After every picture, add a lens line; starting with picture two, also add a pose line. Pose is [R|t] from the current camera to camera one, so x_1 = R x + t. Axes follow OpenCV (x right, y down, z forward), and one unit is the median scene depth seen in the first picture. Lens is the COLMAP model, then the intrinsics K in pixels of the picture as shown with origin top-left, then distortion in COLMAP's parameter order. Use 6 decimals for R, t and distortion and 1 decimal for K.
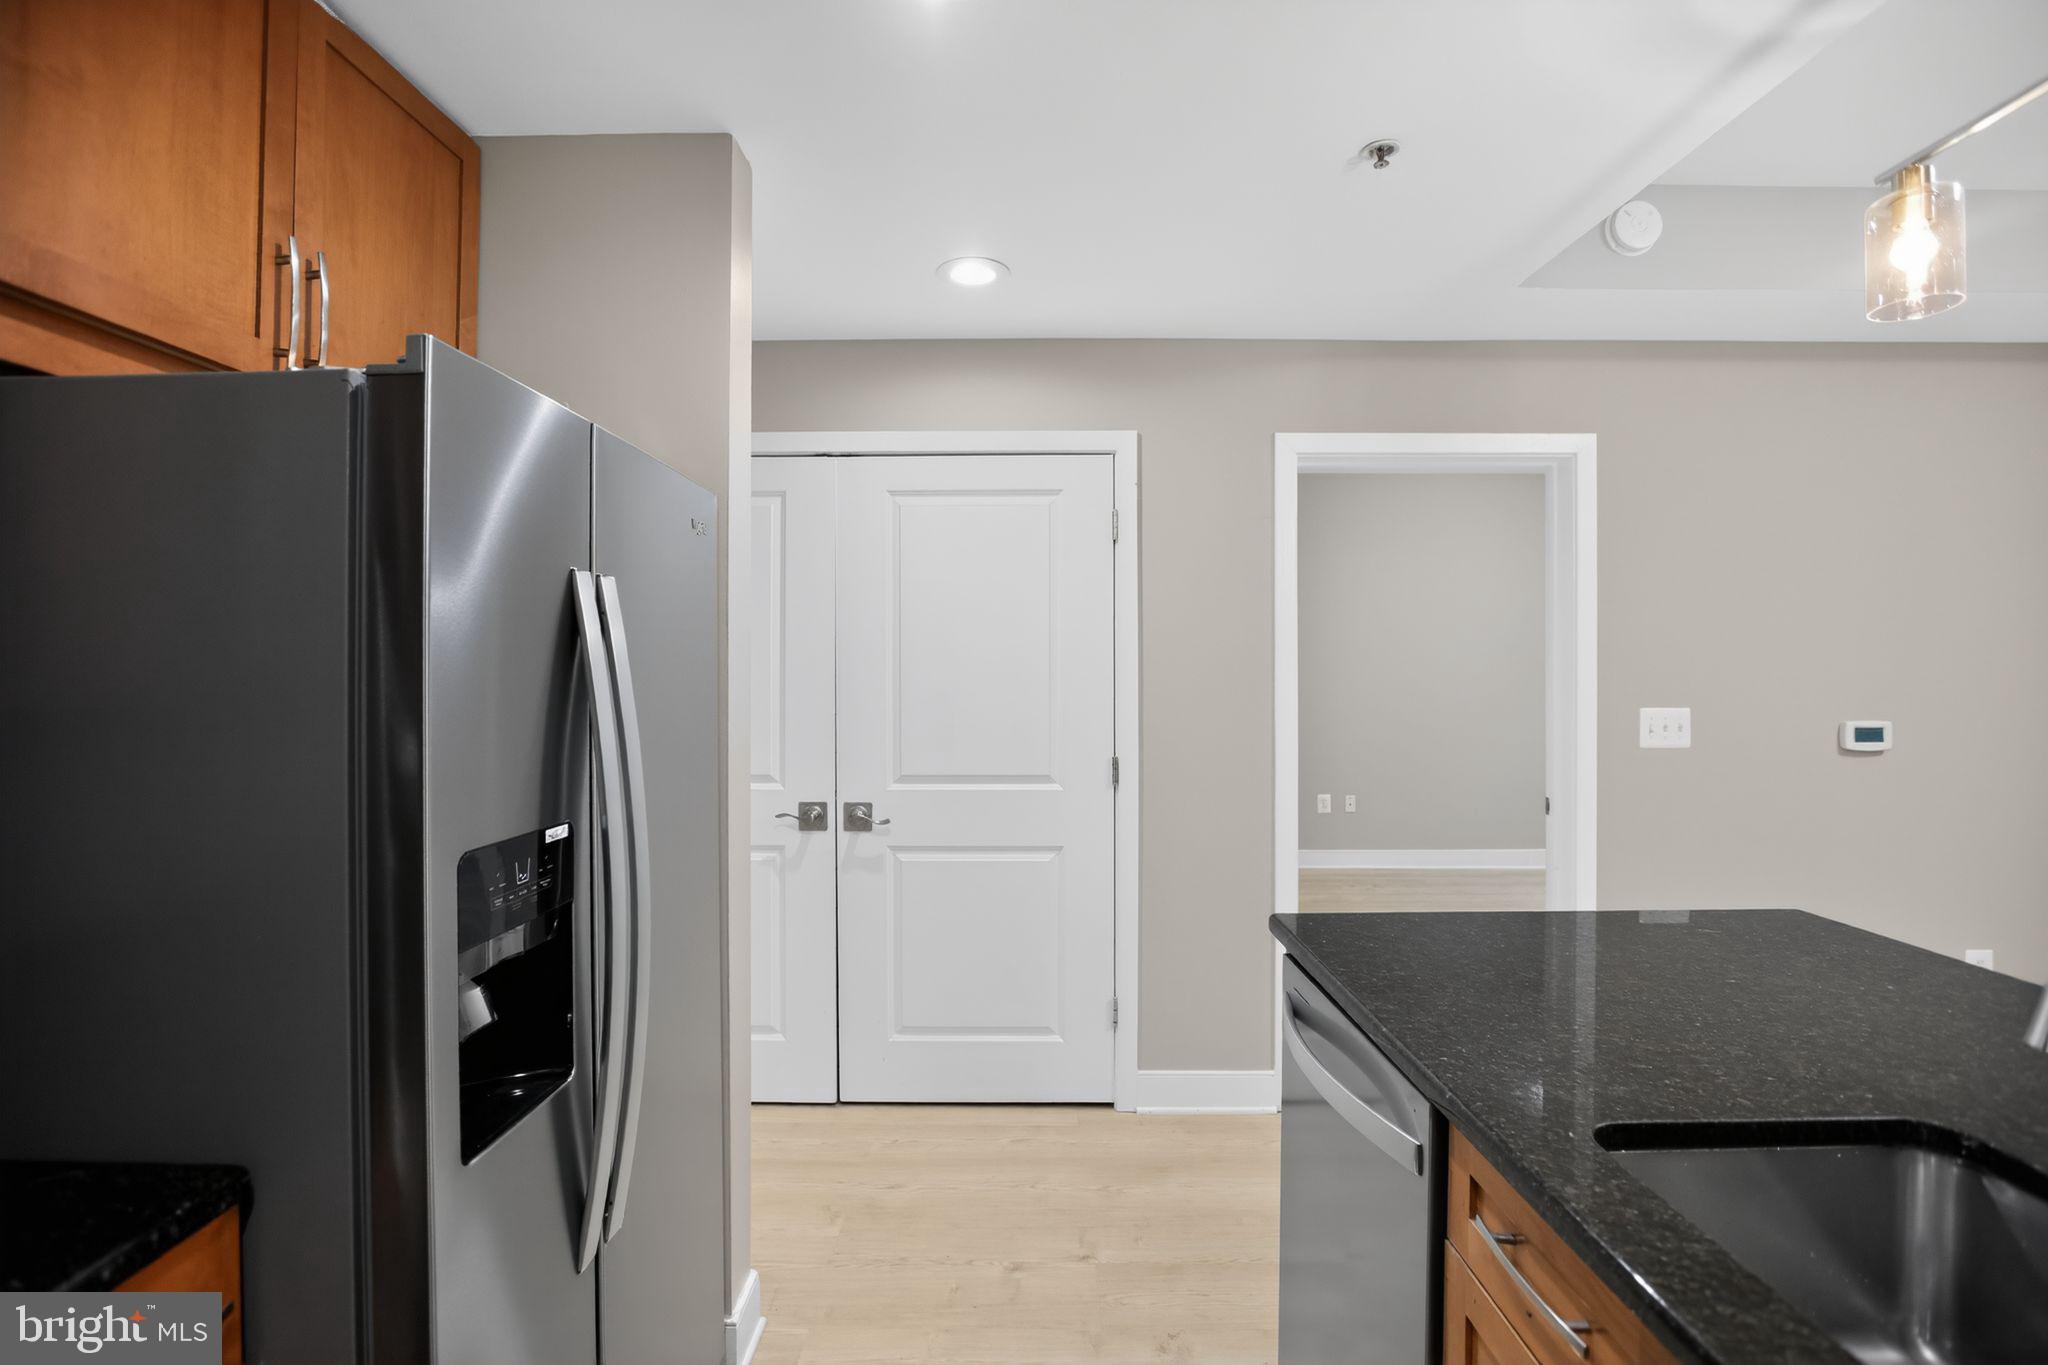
lens RADIAL K [[937.1, 0, 1026.4], [0, 937.1, 675.9], [0, 0, 1]] dist [-0.050334, 0.016271]
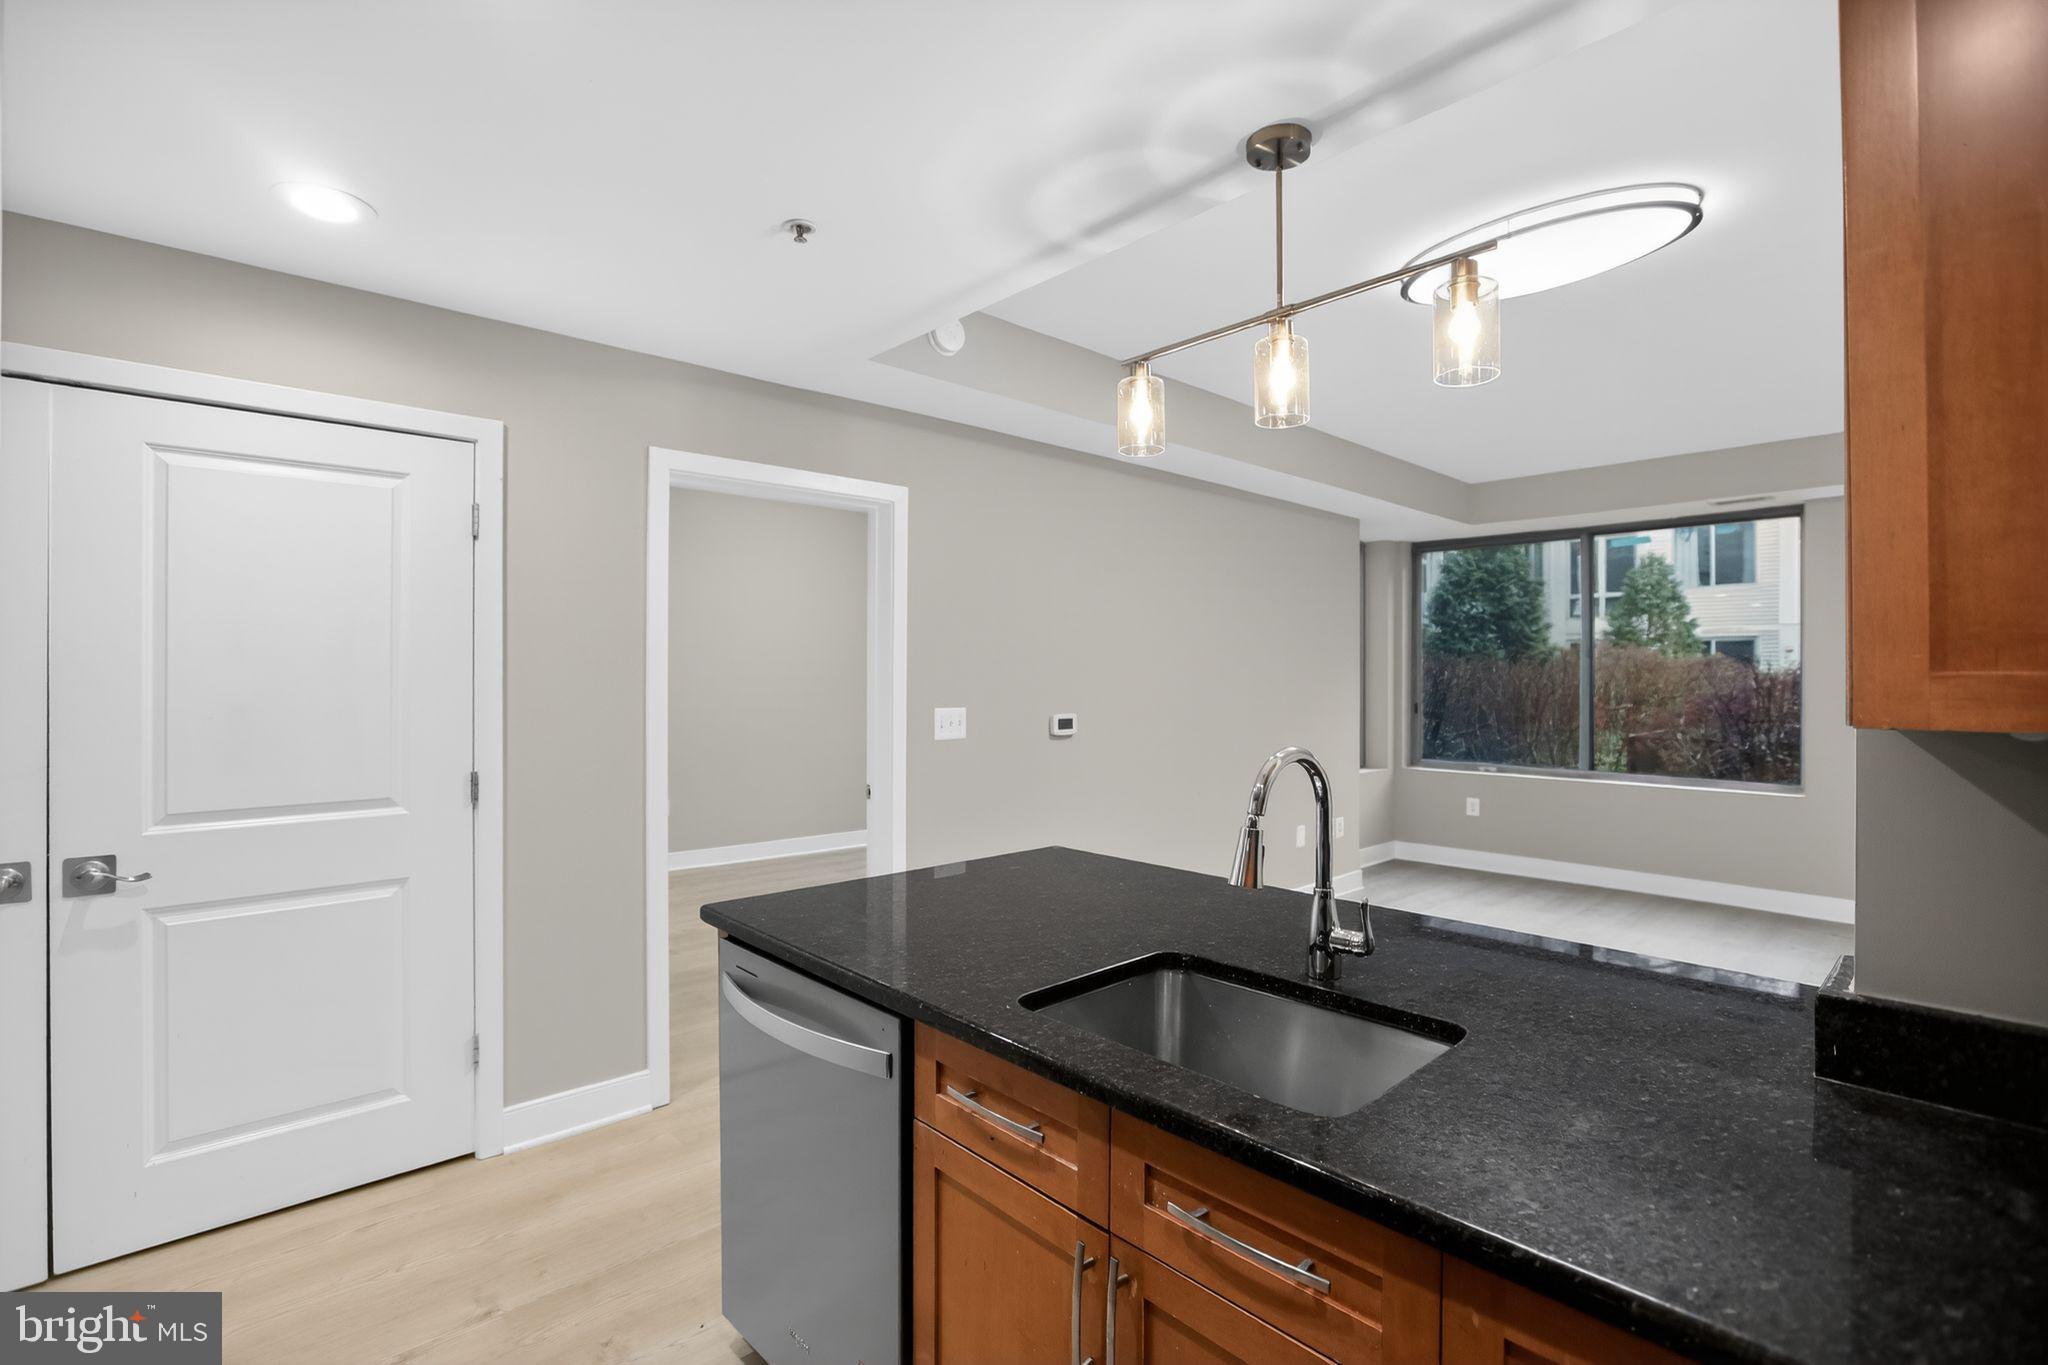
lens RADIAL K [[936.5, 0, 1017.7], [0, 936.5, 686.2], [0, 0, 1]] dist [-0.054194, 0.019258]
pose [[0.732079, -0.004525, 0.681204, -0.132395], [0.002636, 0.999989, 0.003810, -0.000025], [-0.681214, -0.000994, 0.732083, -0.022896]]
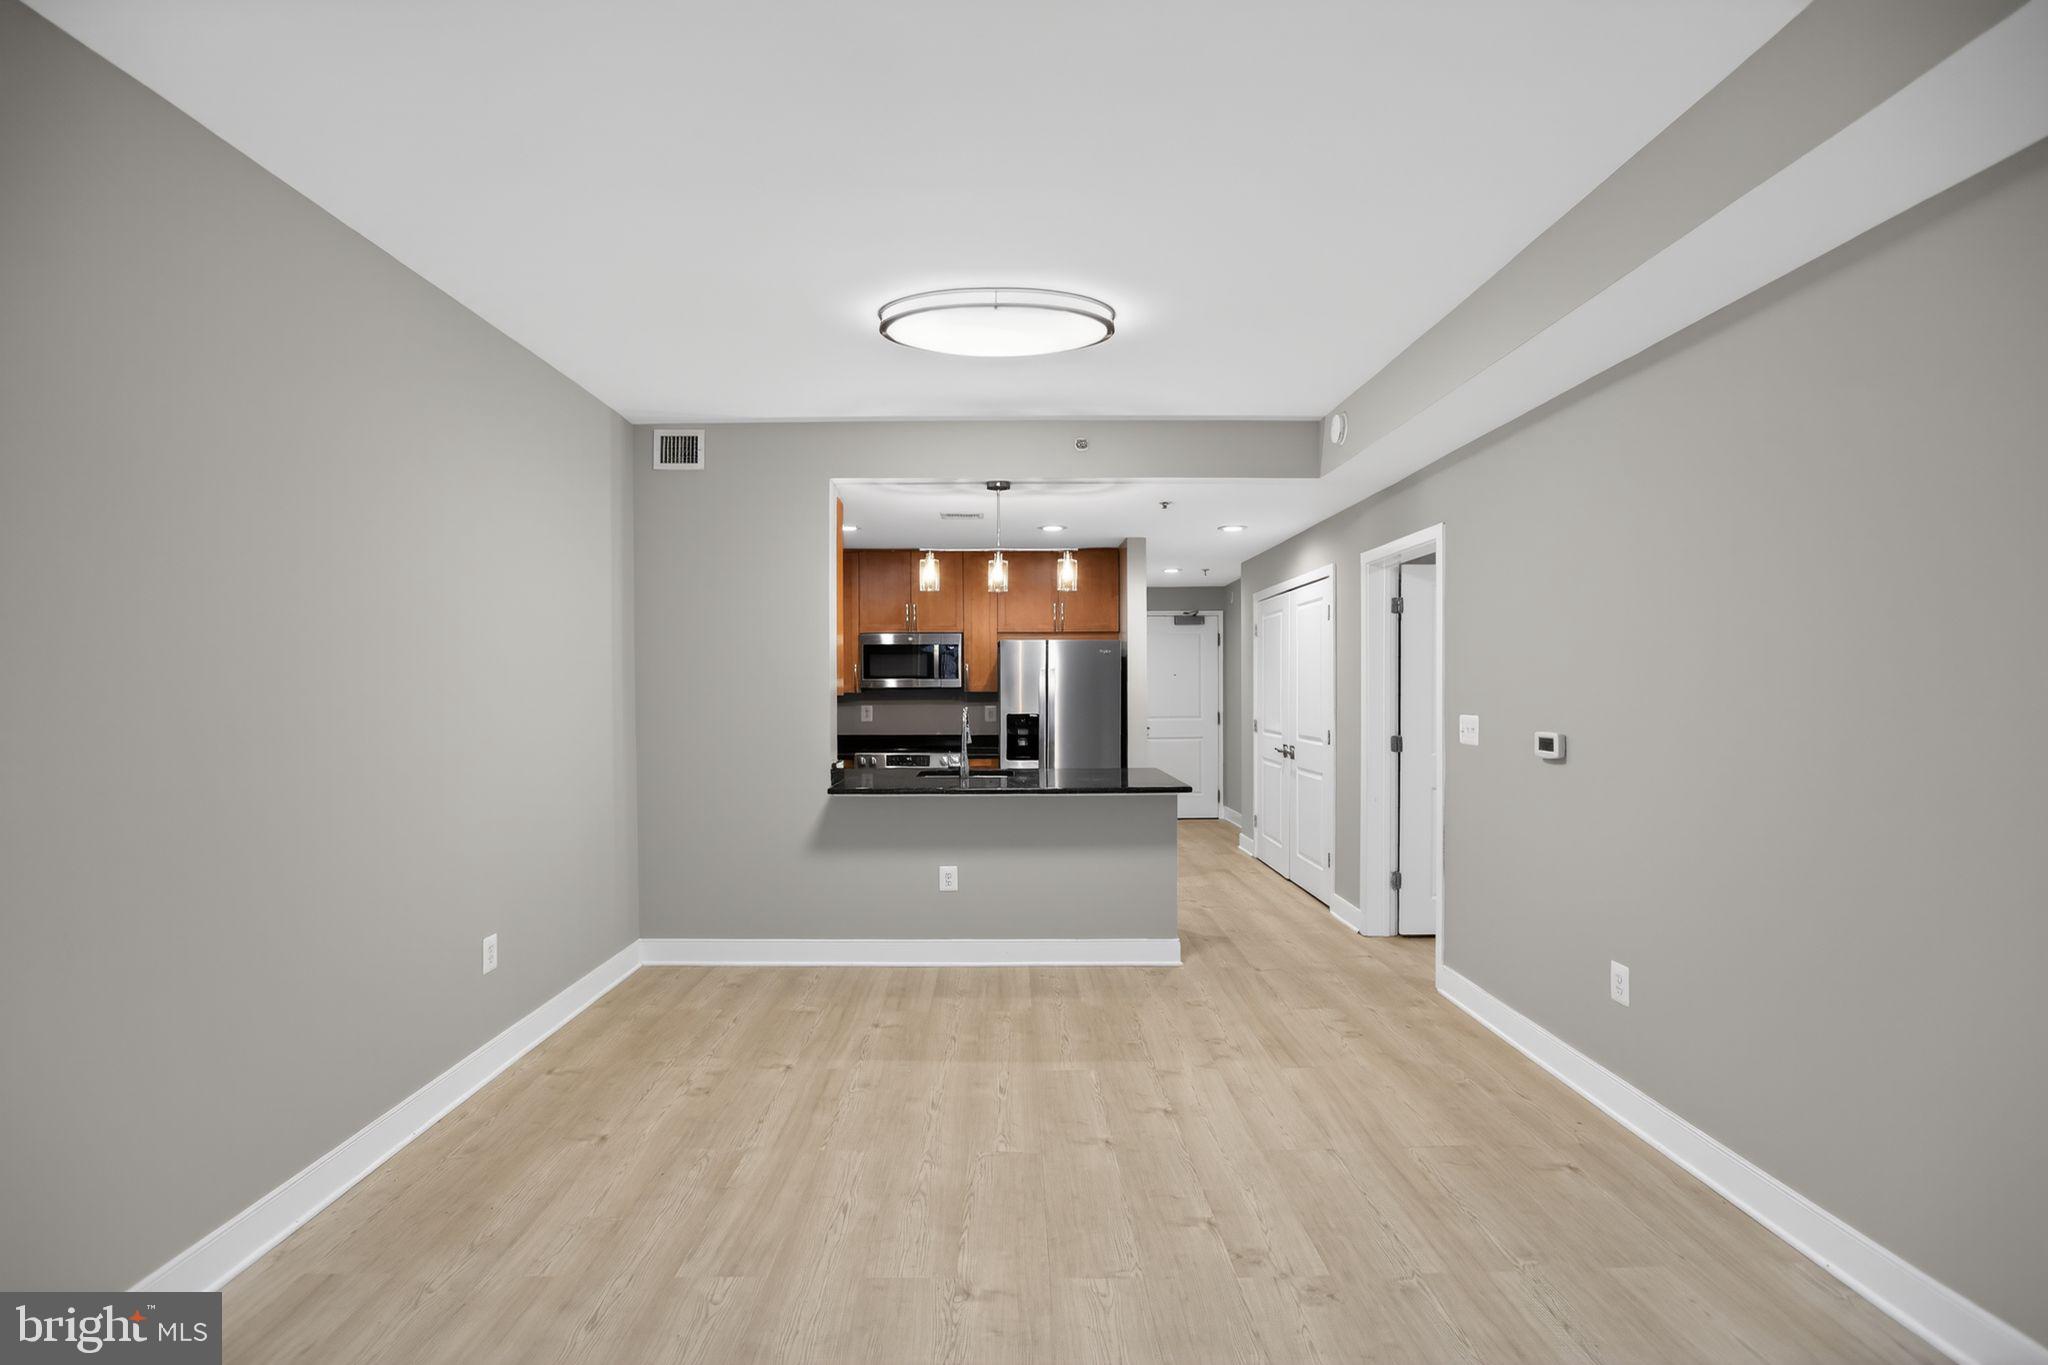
lens RADIAL K [[932.1, 0, 1020.5], [0, 932.1, 692.0], [0, 0, 1]] dist [-0.058857, 0.029829]
pose [[0.019204, 0.007821, -0.999785, 2.212574], [-0.003758, 0.999963, 0.007750, -0.006814], [0.999809, 0.003609, 0.019232, 0.334185]]
